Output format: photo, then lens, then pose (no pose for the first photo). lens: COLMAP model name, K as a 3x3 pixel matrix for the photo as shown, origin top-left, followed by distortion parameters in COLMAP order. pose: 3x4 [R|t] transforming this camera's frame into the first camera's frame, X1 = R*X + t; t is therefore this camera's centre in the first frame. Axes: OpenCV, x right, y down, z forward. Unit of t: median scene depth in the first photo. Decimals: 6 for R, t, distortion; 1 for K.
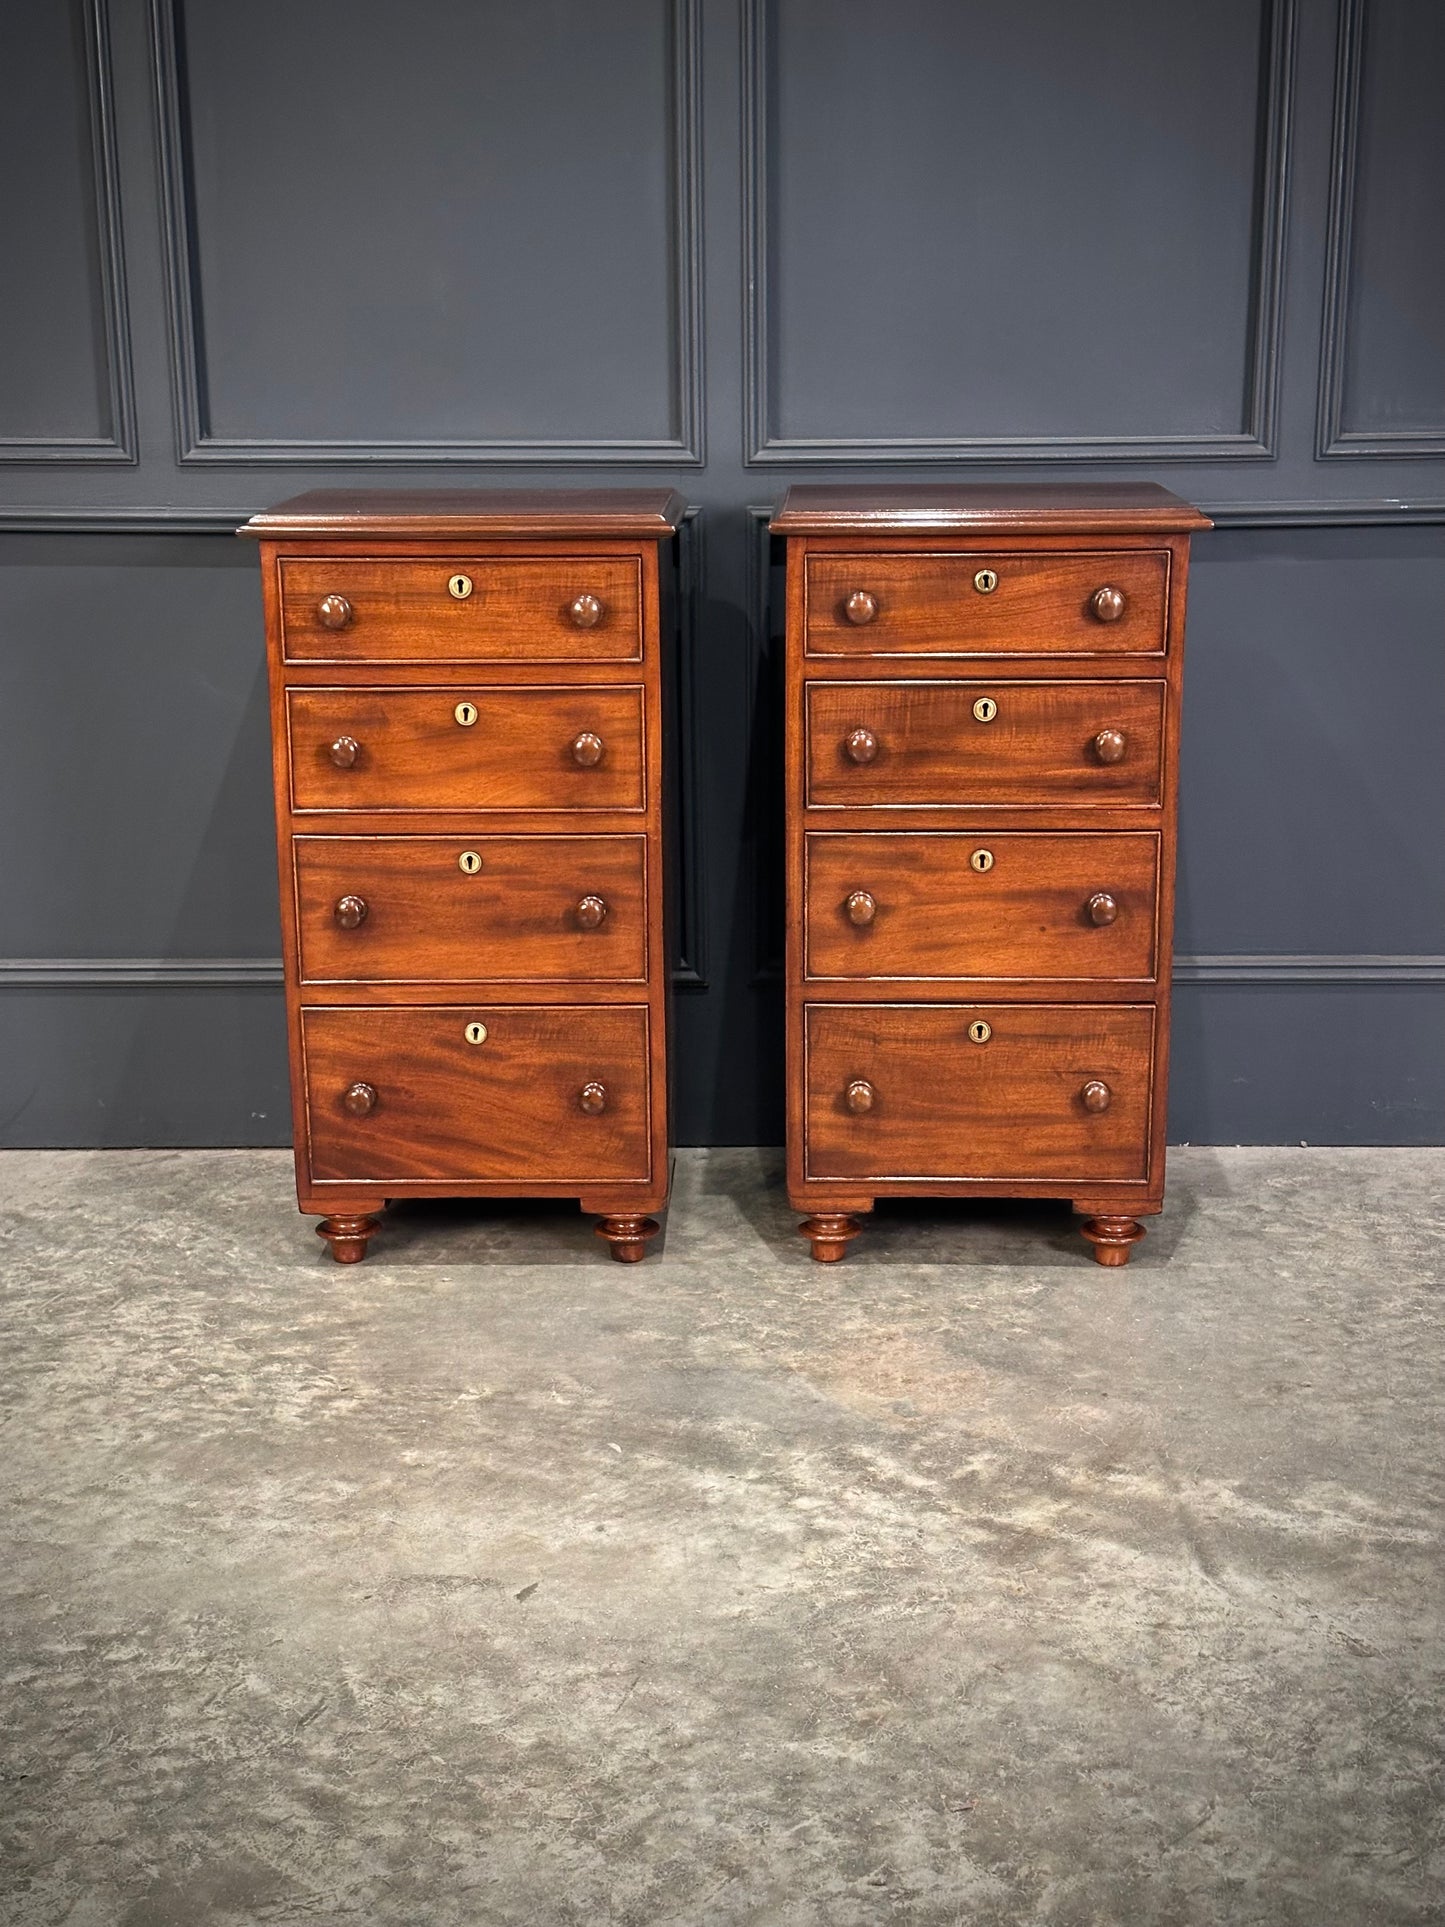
lens RADIAL K [[2567.4, 0, 741.4], [0, 2567.4, 991.5], [0, 0, 1]] dist [0.127847, -0.079026]
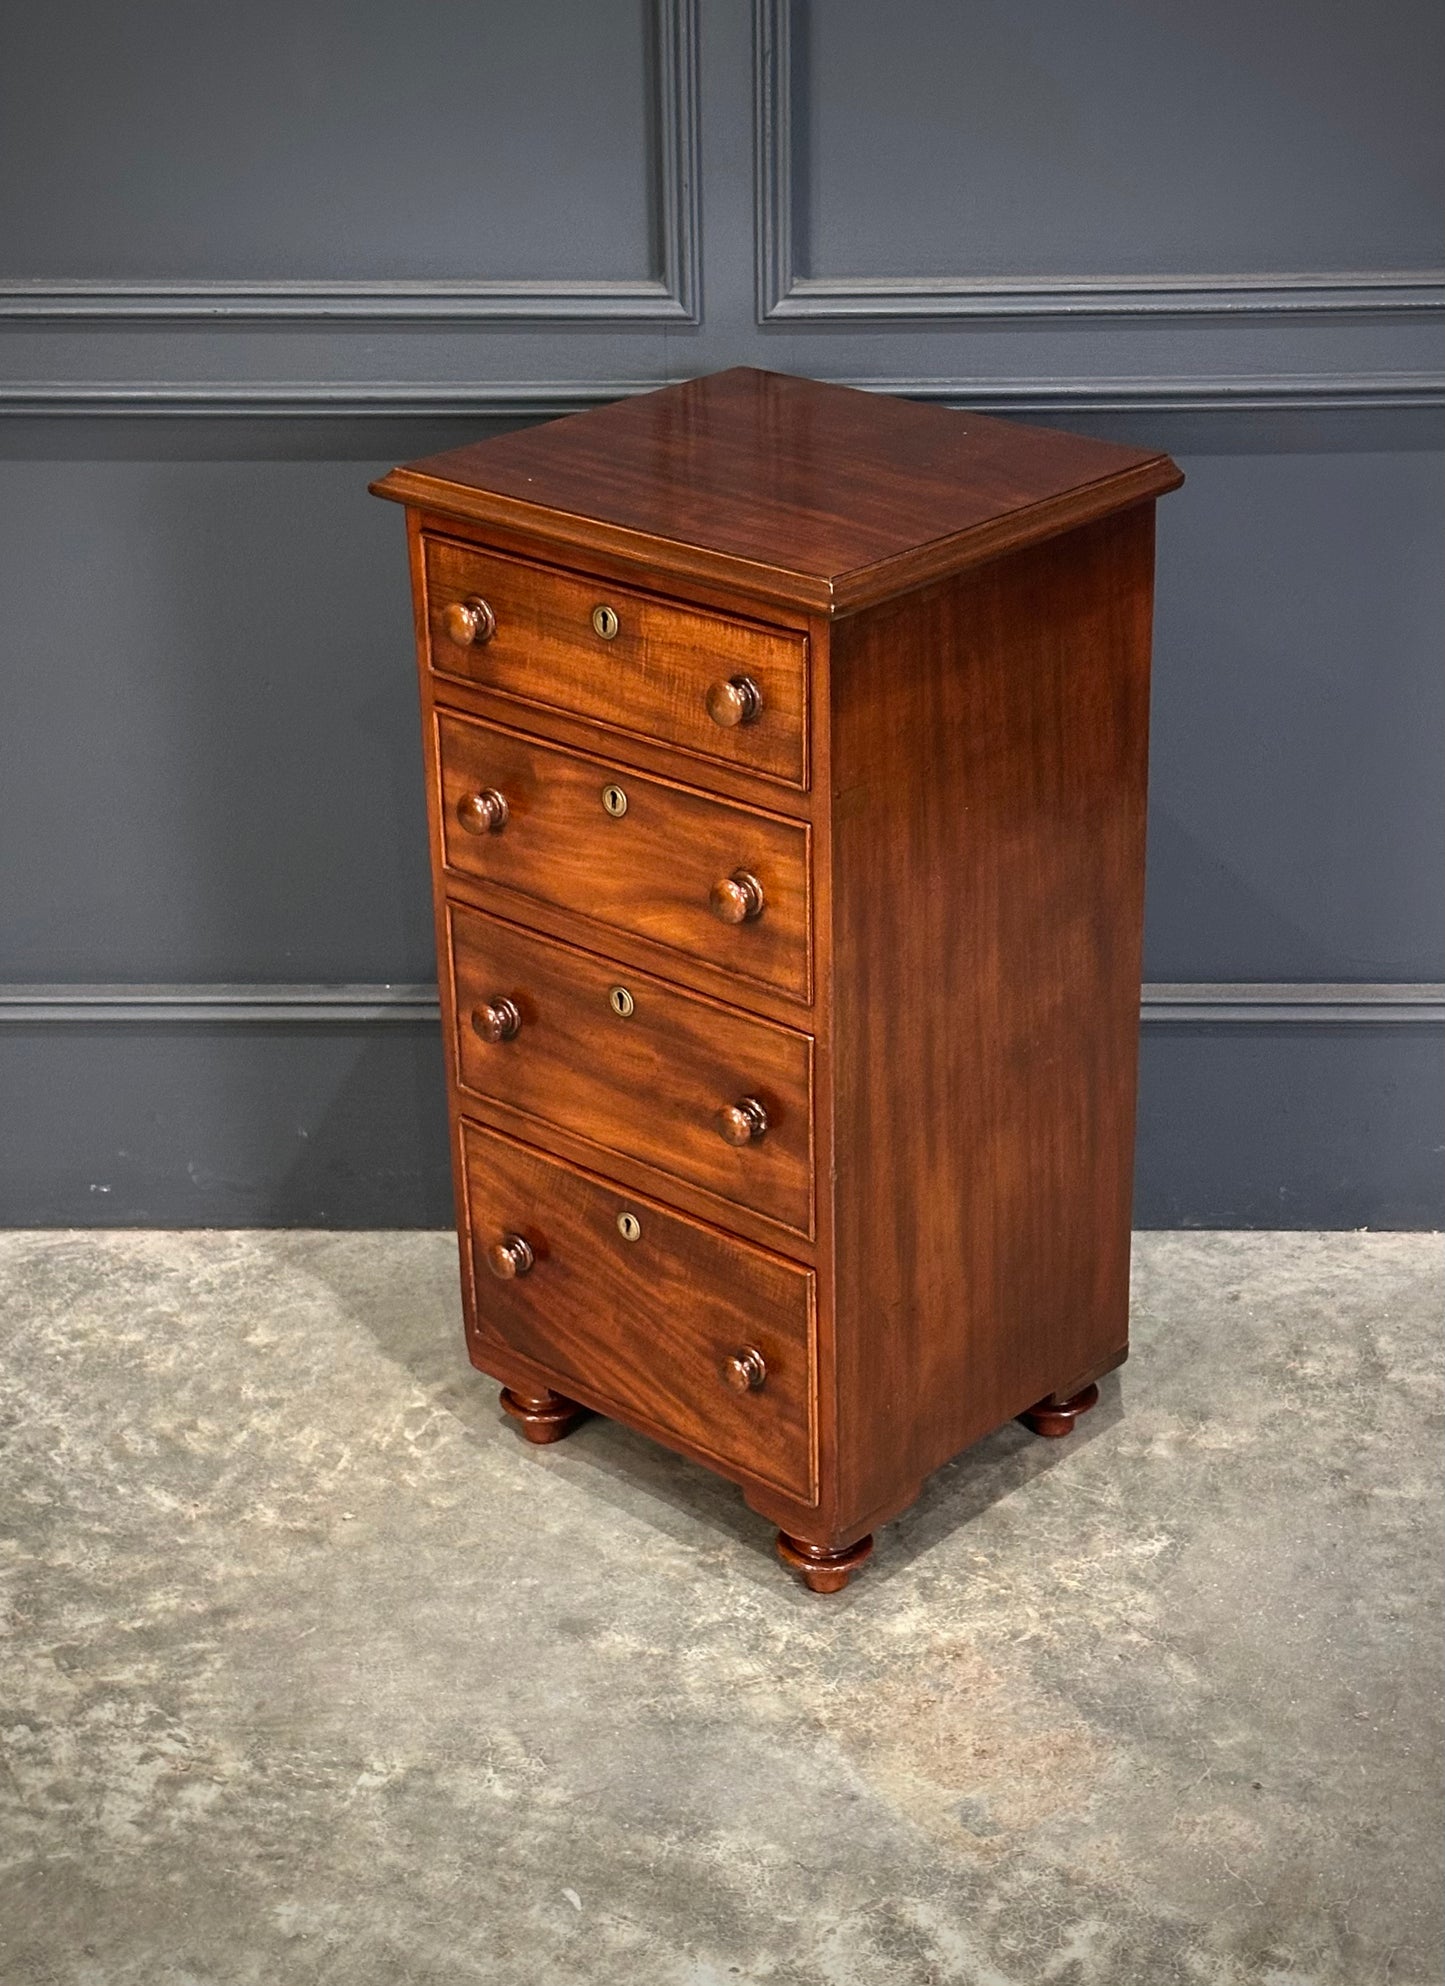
lens RADIAL K [[3061.1, 0, 724.7], [0, 3061.1, 1000.6], [0, 0, 1]] dist [0.168049, -0.280529]
pose [[0.999874, 0.000132, -0.015893, 0.006750], [0.002899, 0.981674, 0.190548, -0.226683], [0.015627, -0.190570, 0.981549, 0.198056]]
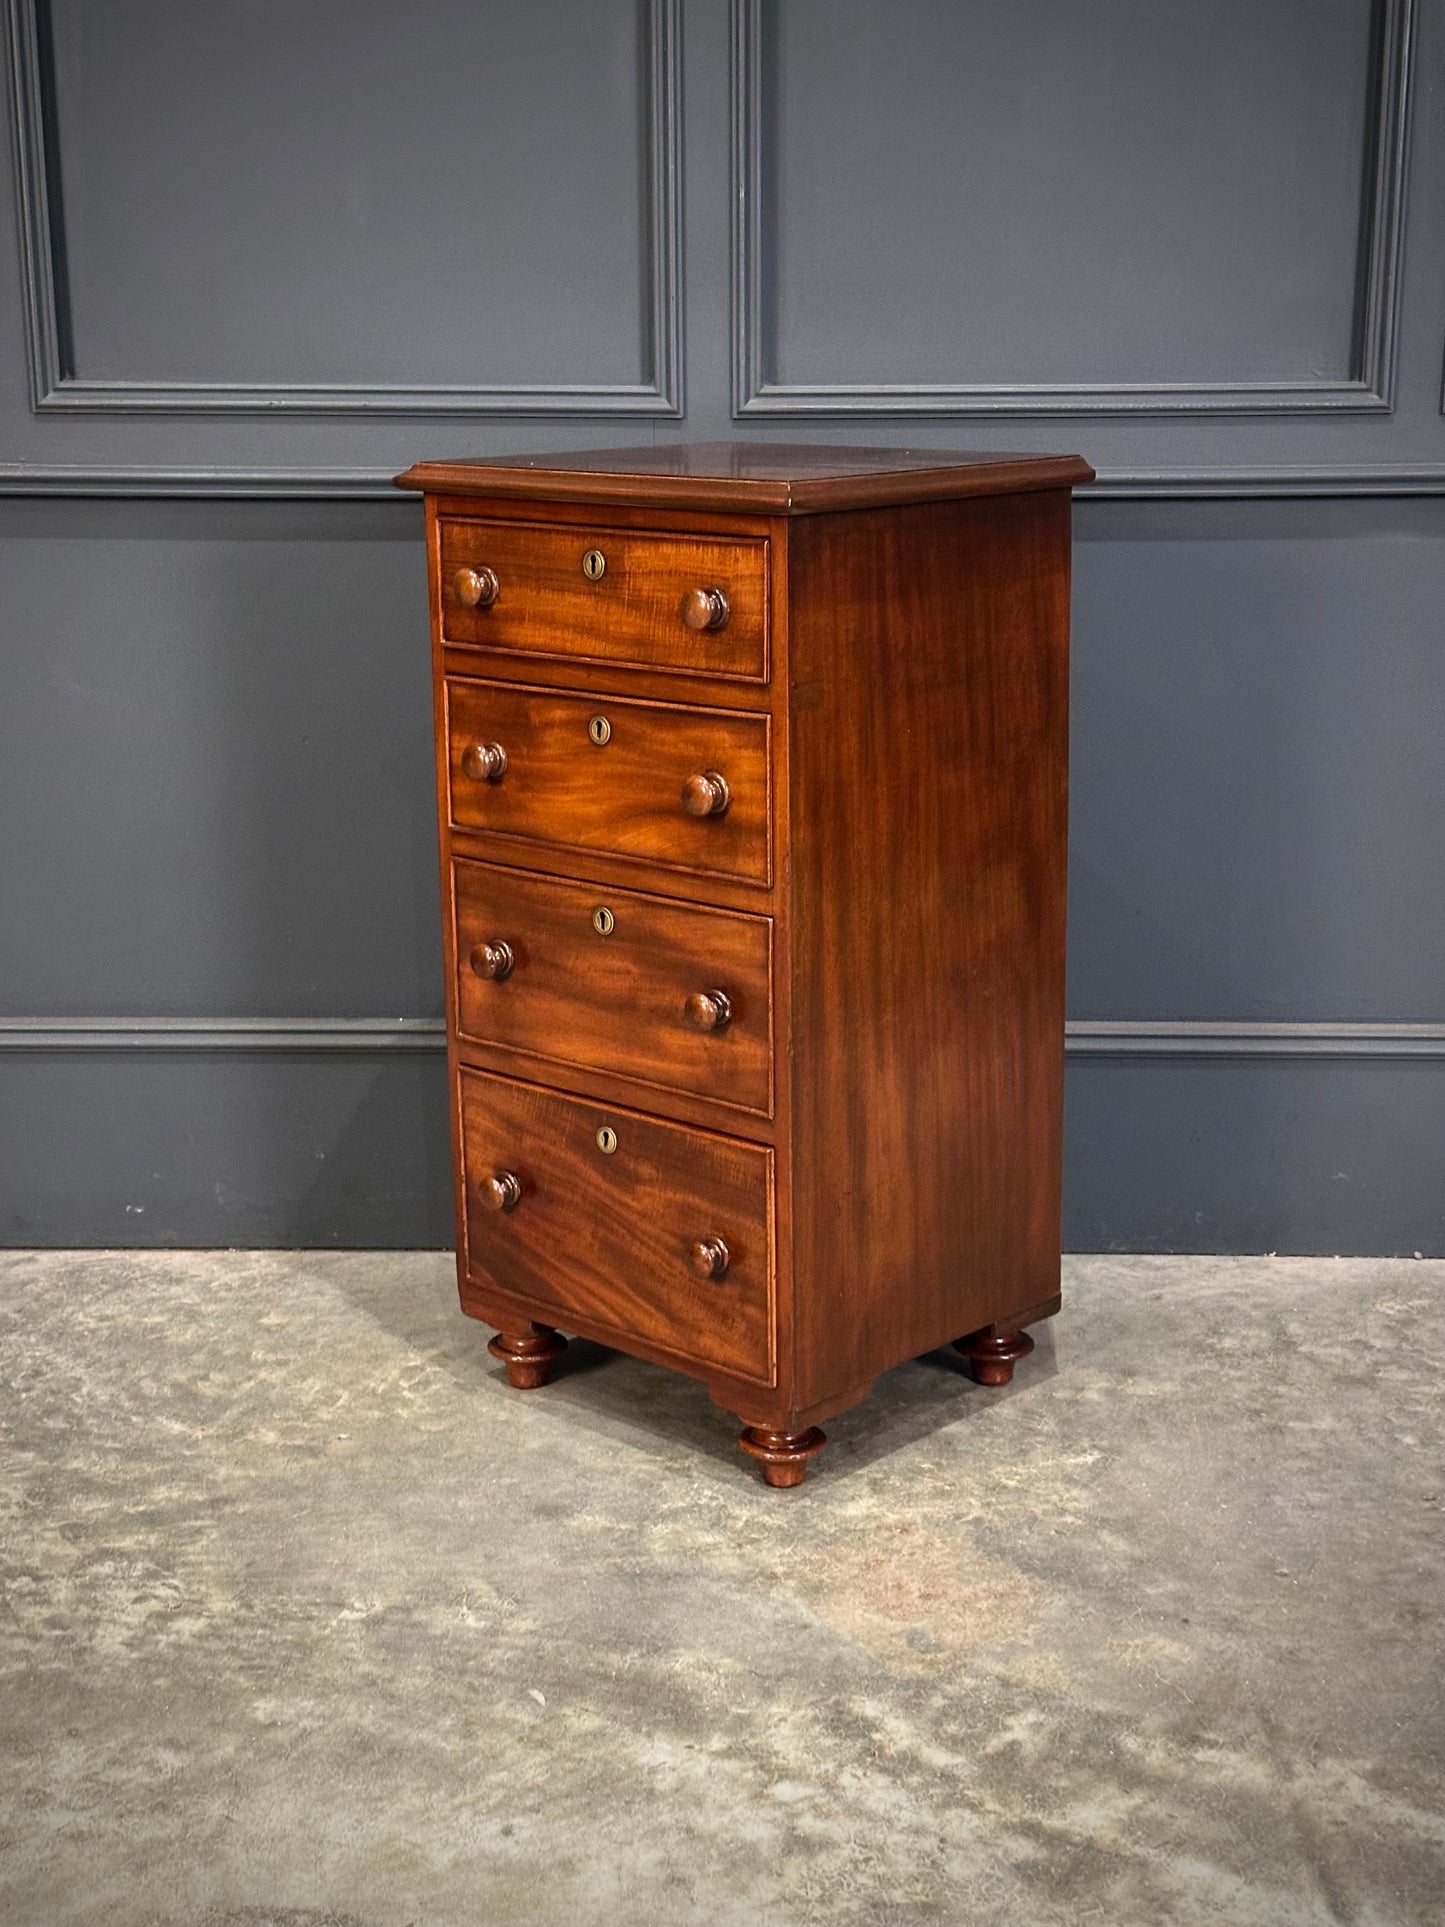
lens RADIAL K [[2609.7, 0, 742.0], [0, 2609.7, 963.4], [0, 0, 1]] dist [0.189674, -0.415075]
pose [[0.999935, 0.007190, -0.008899, 0.015707], [-0.007297, 0.999901, -0.012005, -0.027971], [0.008812, 0.012069, 0.999888, 0.220289]]
